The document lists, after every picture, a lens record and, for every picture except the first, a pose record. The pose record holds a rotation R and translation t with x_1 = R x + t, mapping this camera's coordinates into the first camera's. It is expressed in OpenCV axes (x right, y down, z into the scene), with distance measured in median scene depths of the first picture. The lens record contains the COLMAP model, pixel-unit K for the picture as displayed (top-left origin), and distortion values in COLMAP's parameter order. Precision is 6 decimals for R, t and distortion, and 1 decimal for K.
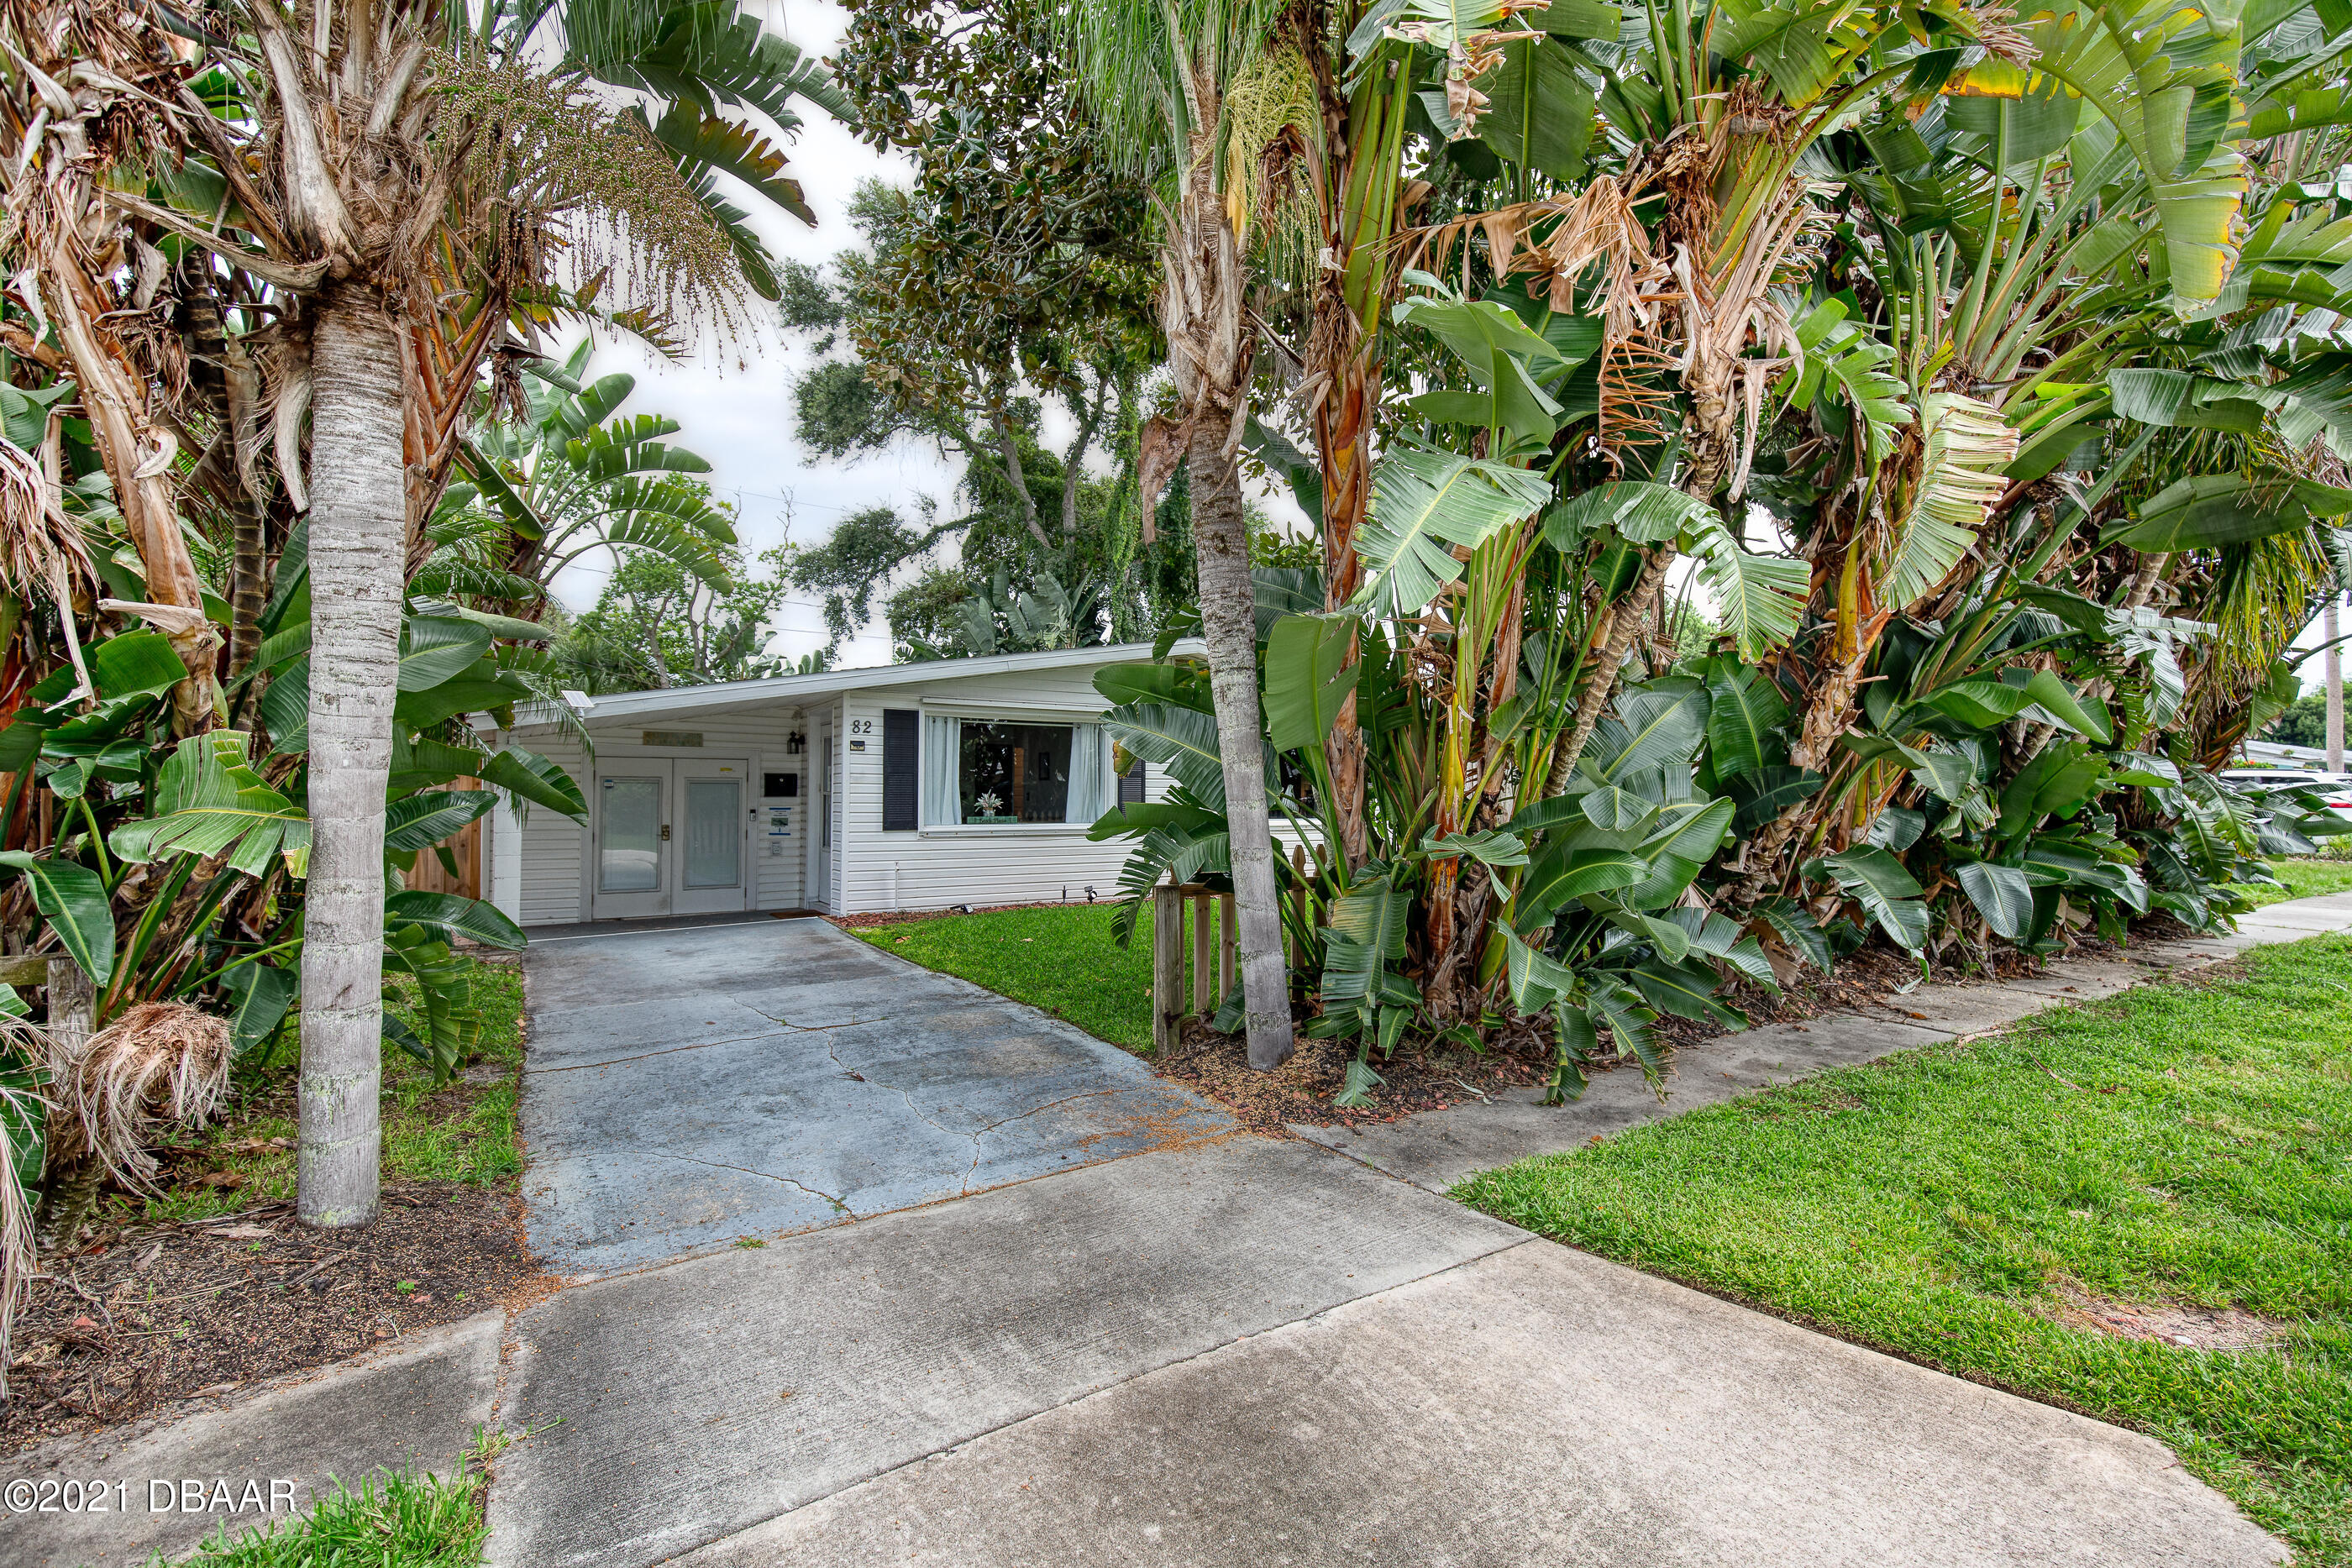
lens RADIAL K [[1057.4, 0, 1181.5], [0, 1057.4, 766.3], [0, 0, 1]] dist [0.025146, -0.007503]
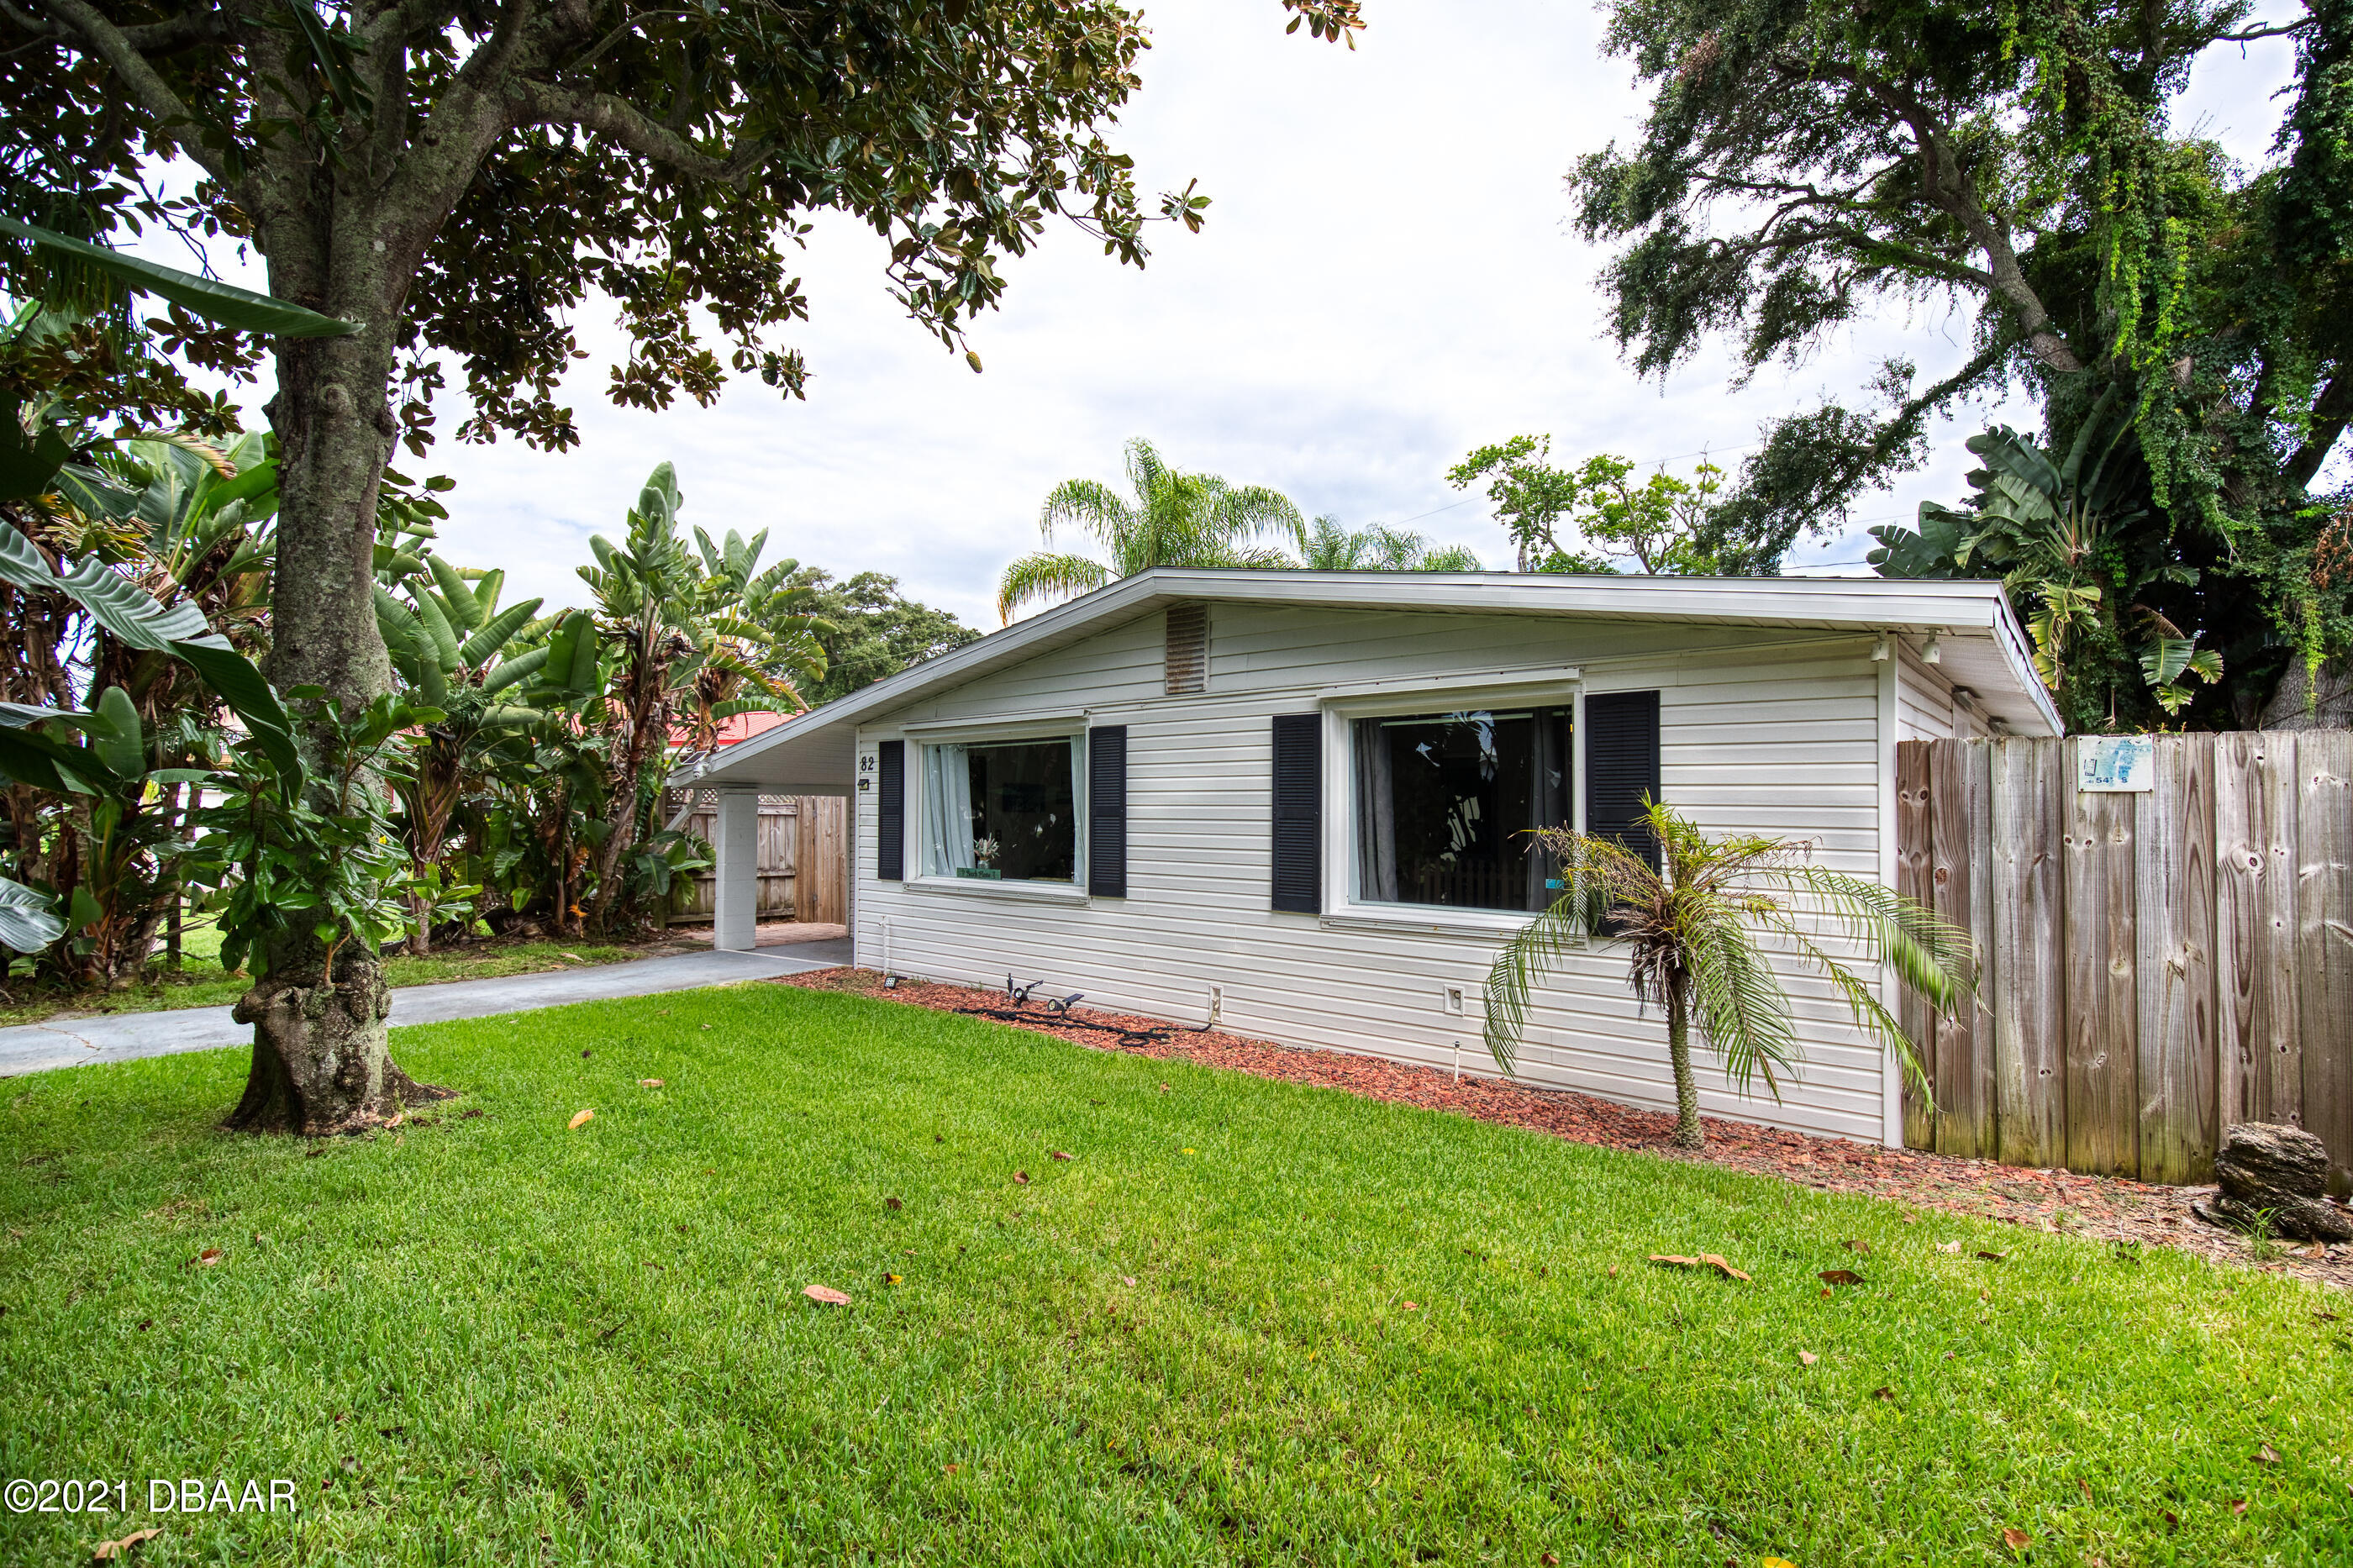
lens RADIAL K [[1068.8, 0, 1178.2], [0, 1068.8, 780.5], [0, 0, 1]] dist [0.012182, -0.000630]
pose [[0.275974, -0.030154, -0.960692, 0.272712], [0.025336, 0.999389, -0.024090, 0.002517], [0.960831, -0.017692, 0.276569, 0.418267]]
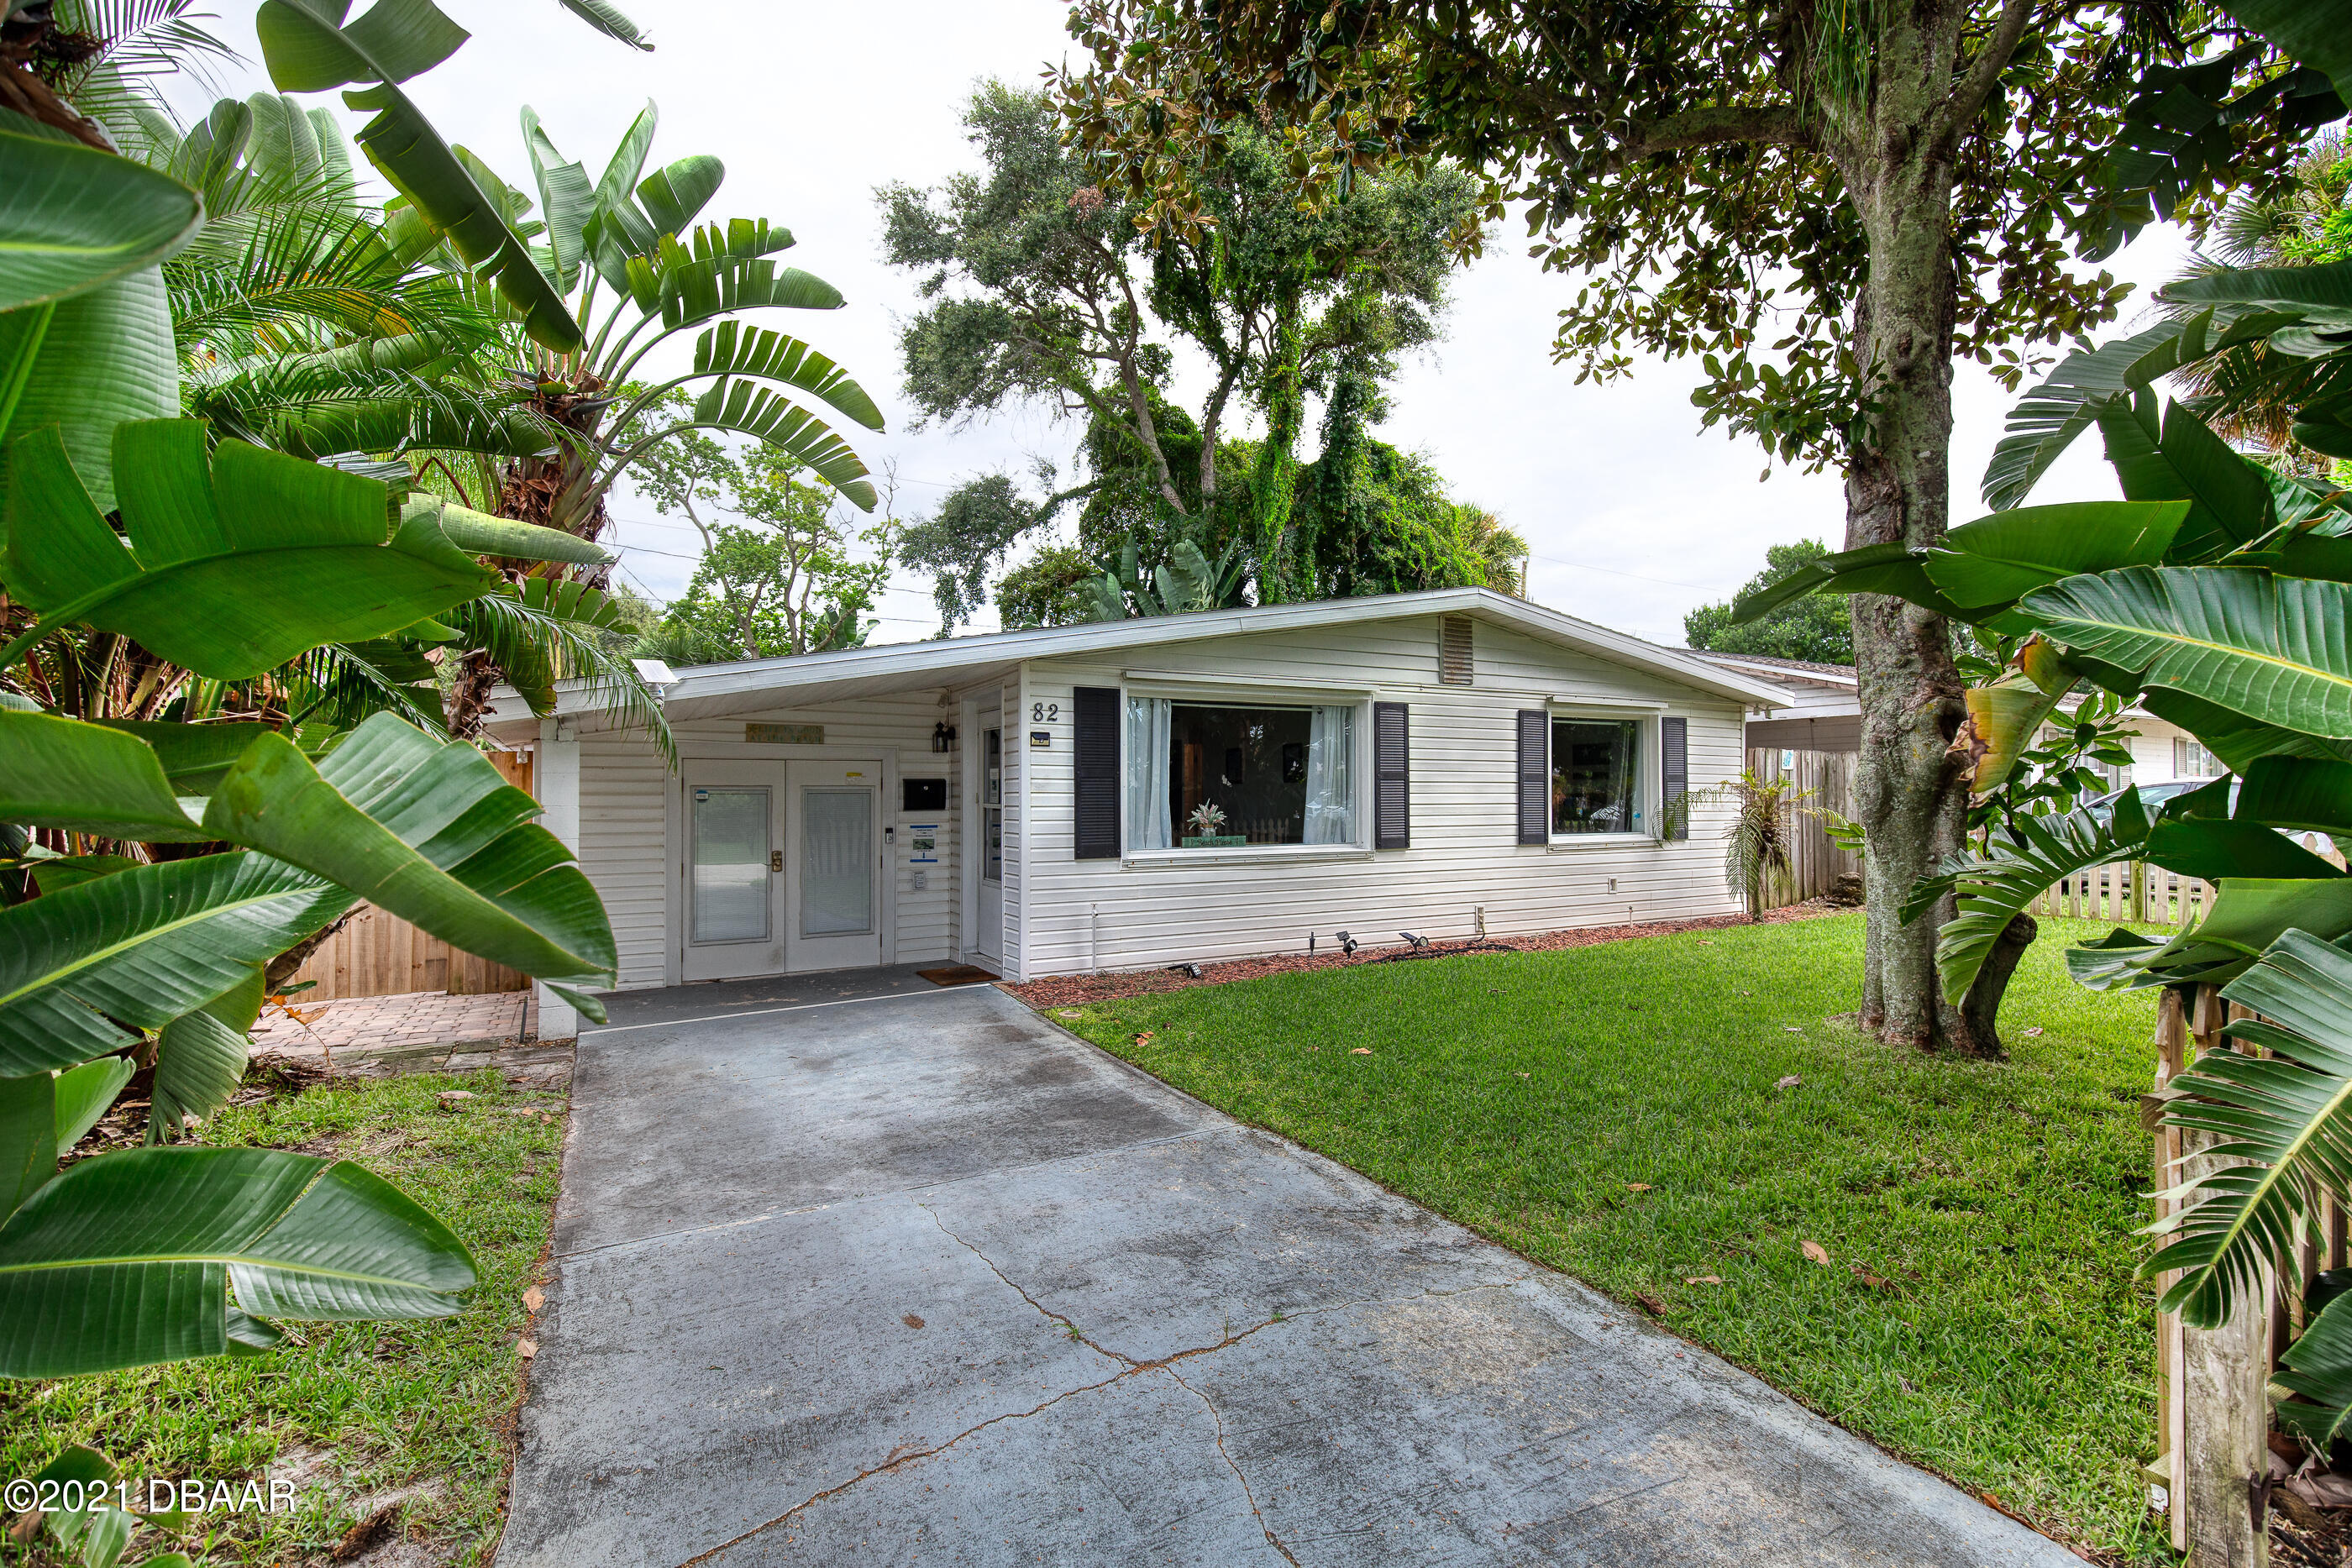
lens RADIAL K [[1068.3, 0, 1177.7], [0, 1068.3, 780.5], [0, 0, 1]] dist [0.012182, -0.000630]
pose [[0.997034, -0.007395, -0.076600, -0.066949], [0.008440, 0.999876, 0.013330, -0.000289], [0.076492, -0.013937, 0.996973, 0.125245]]
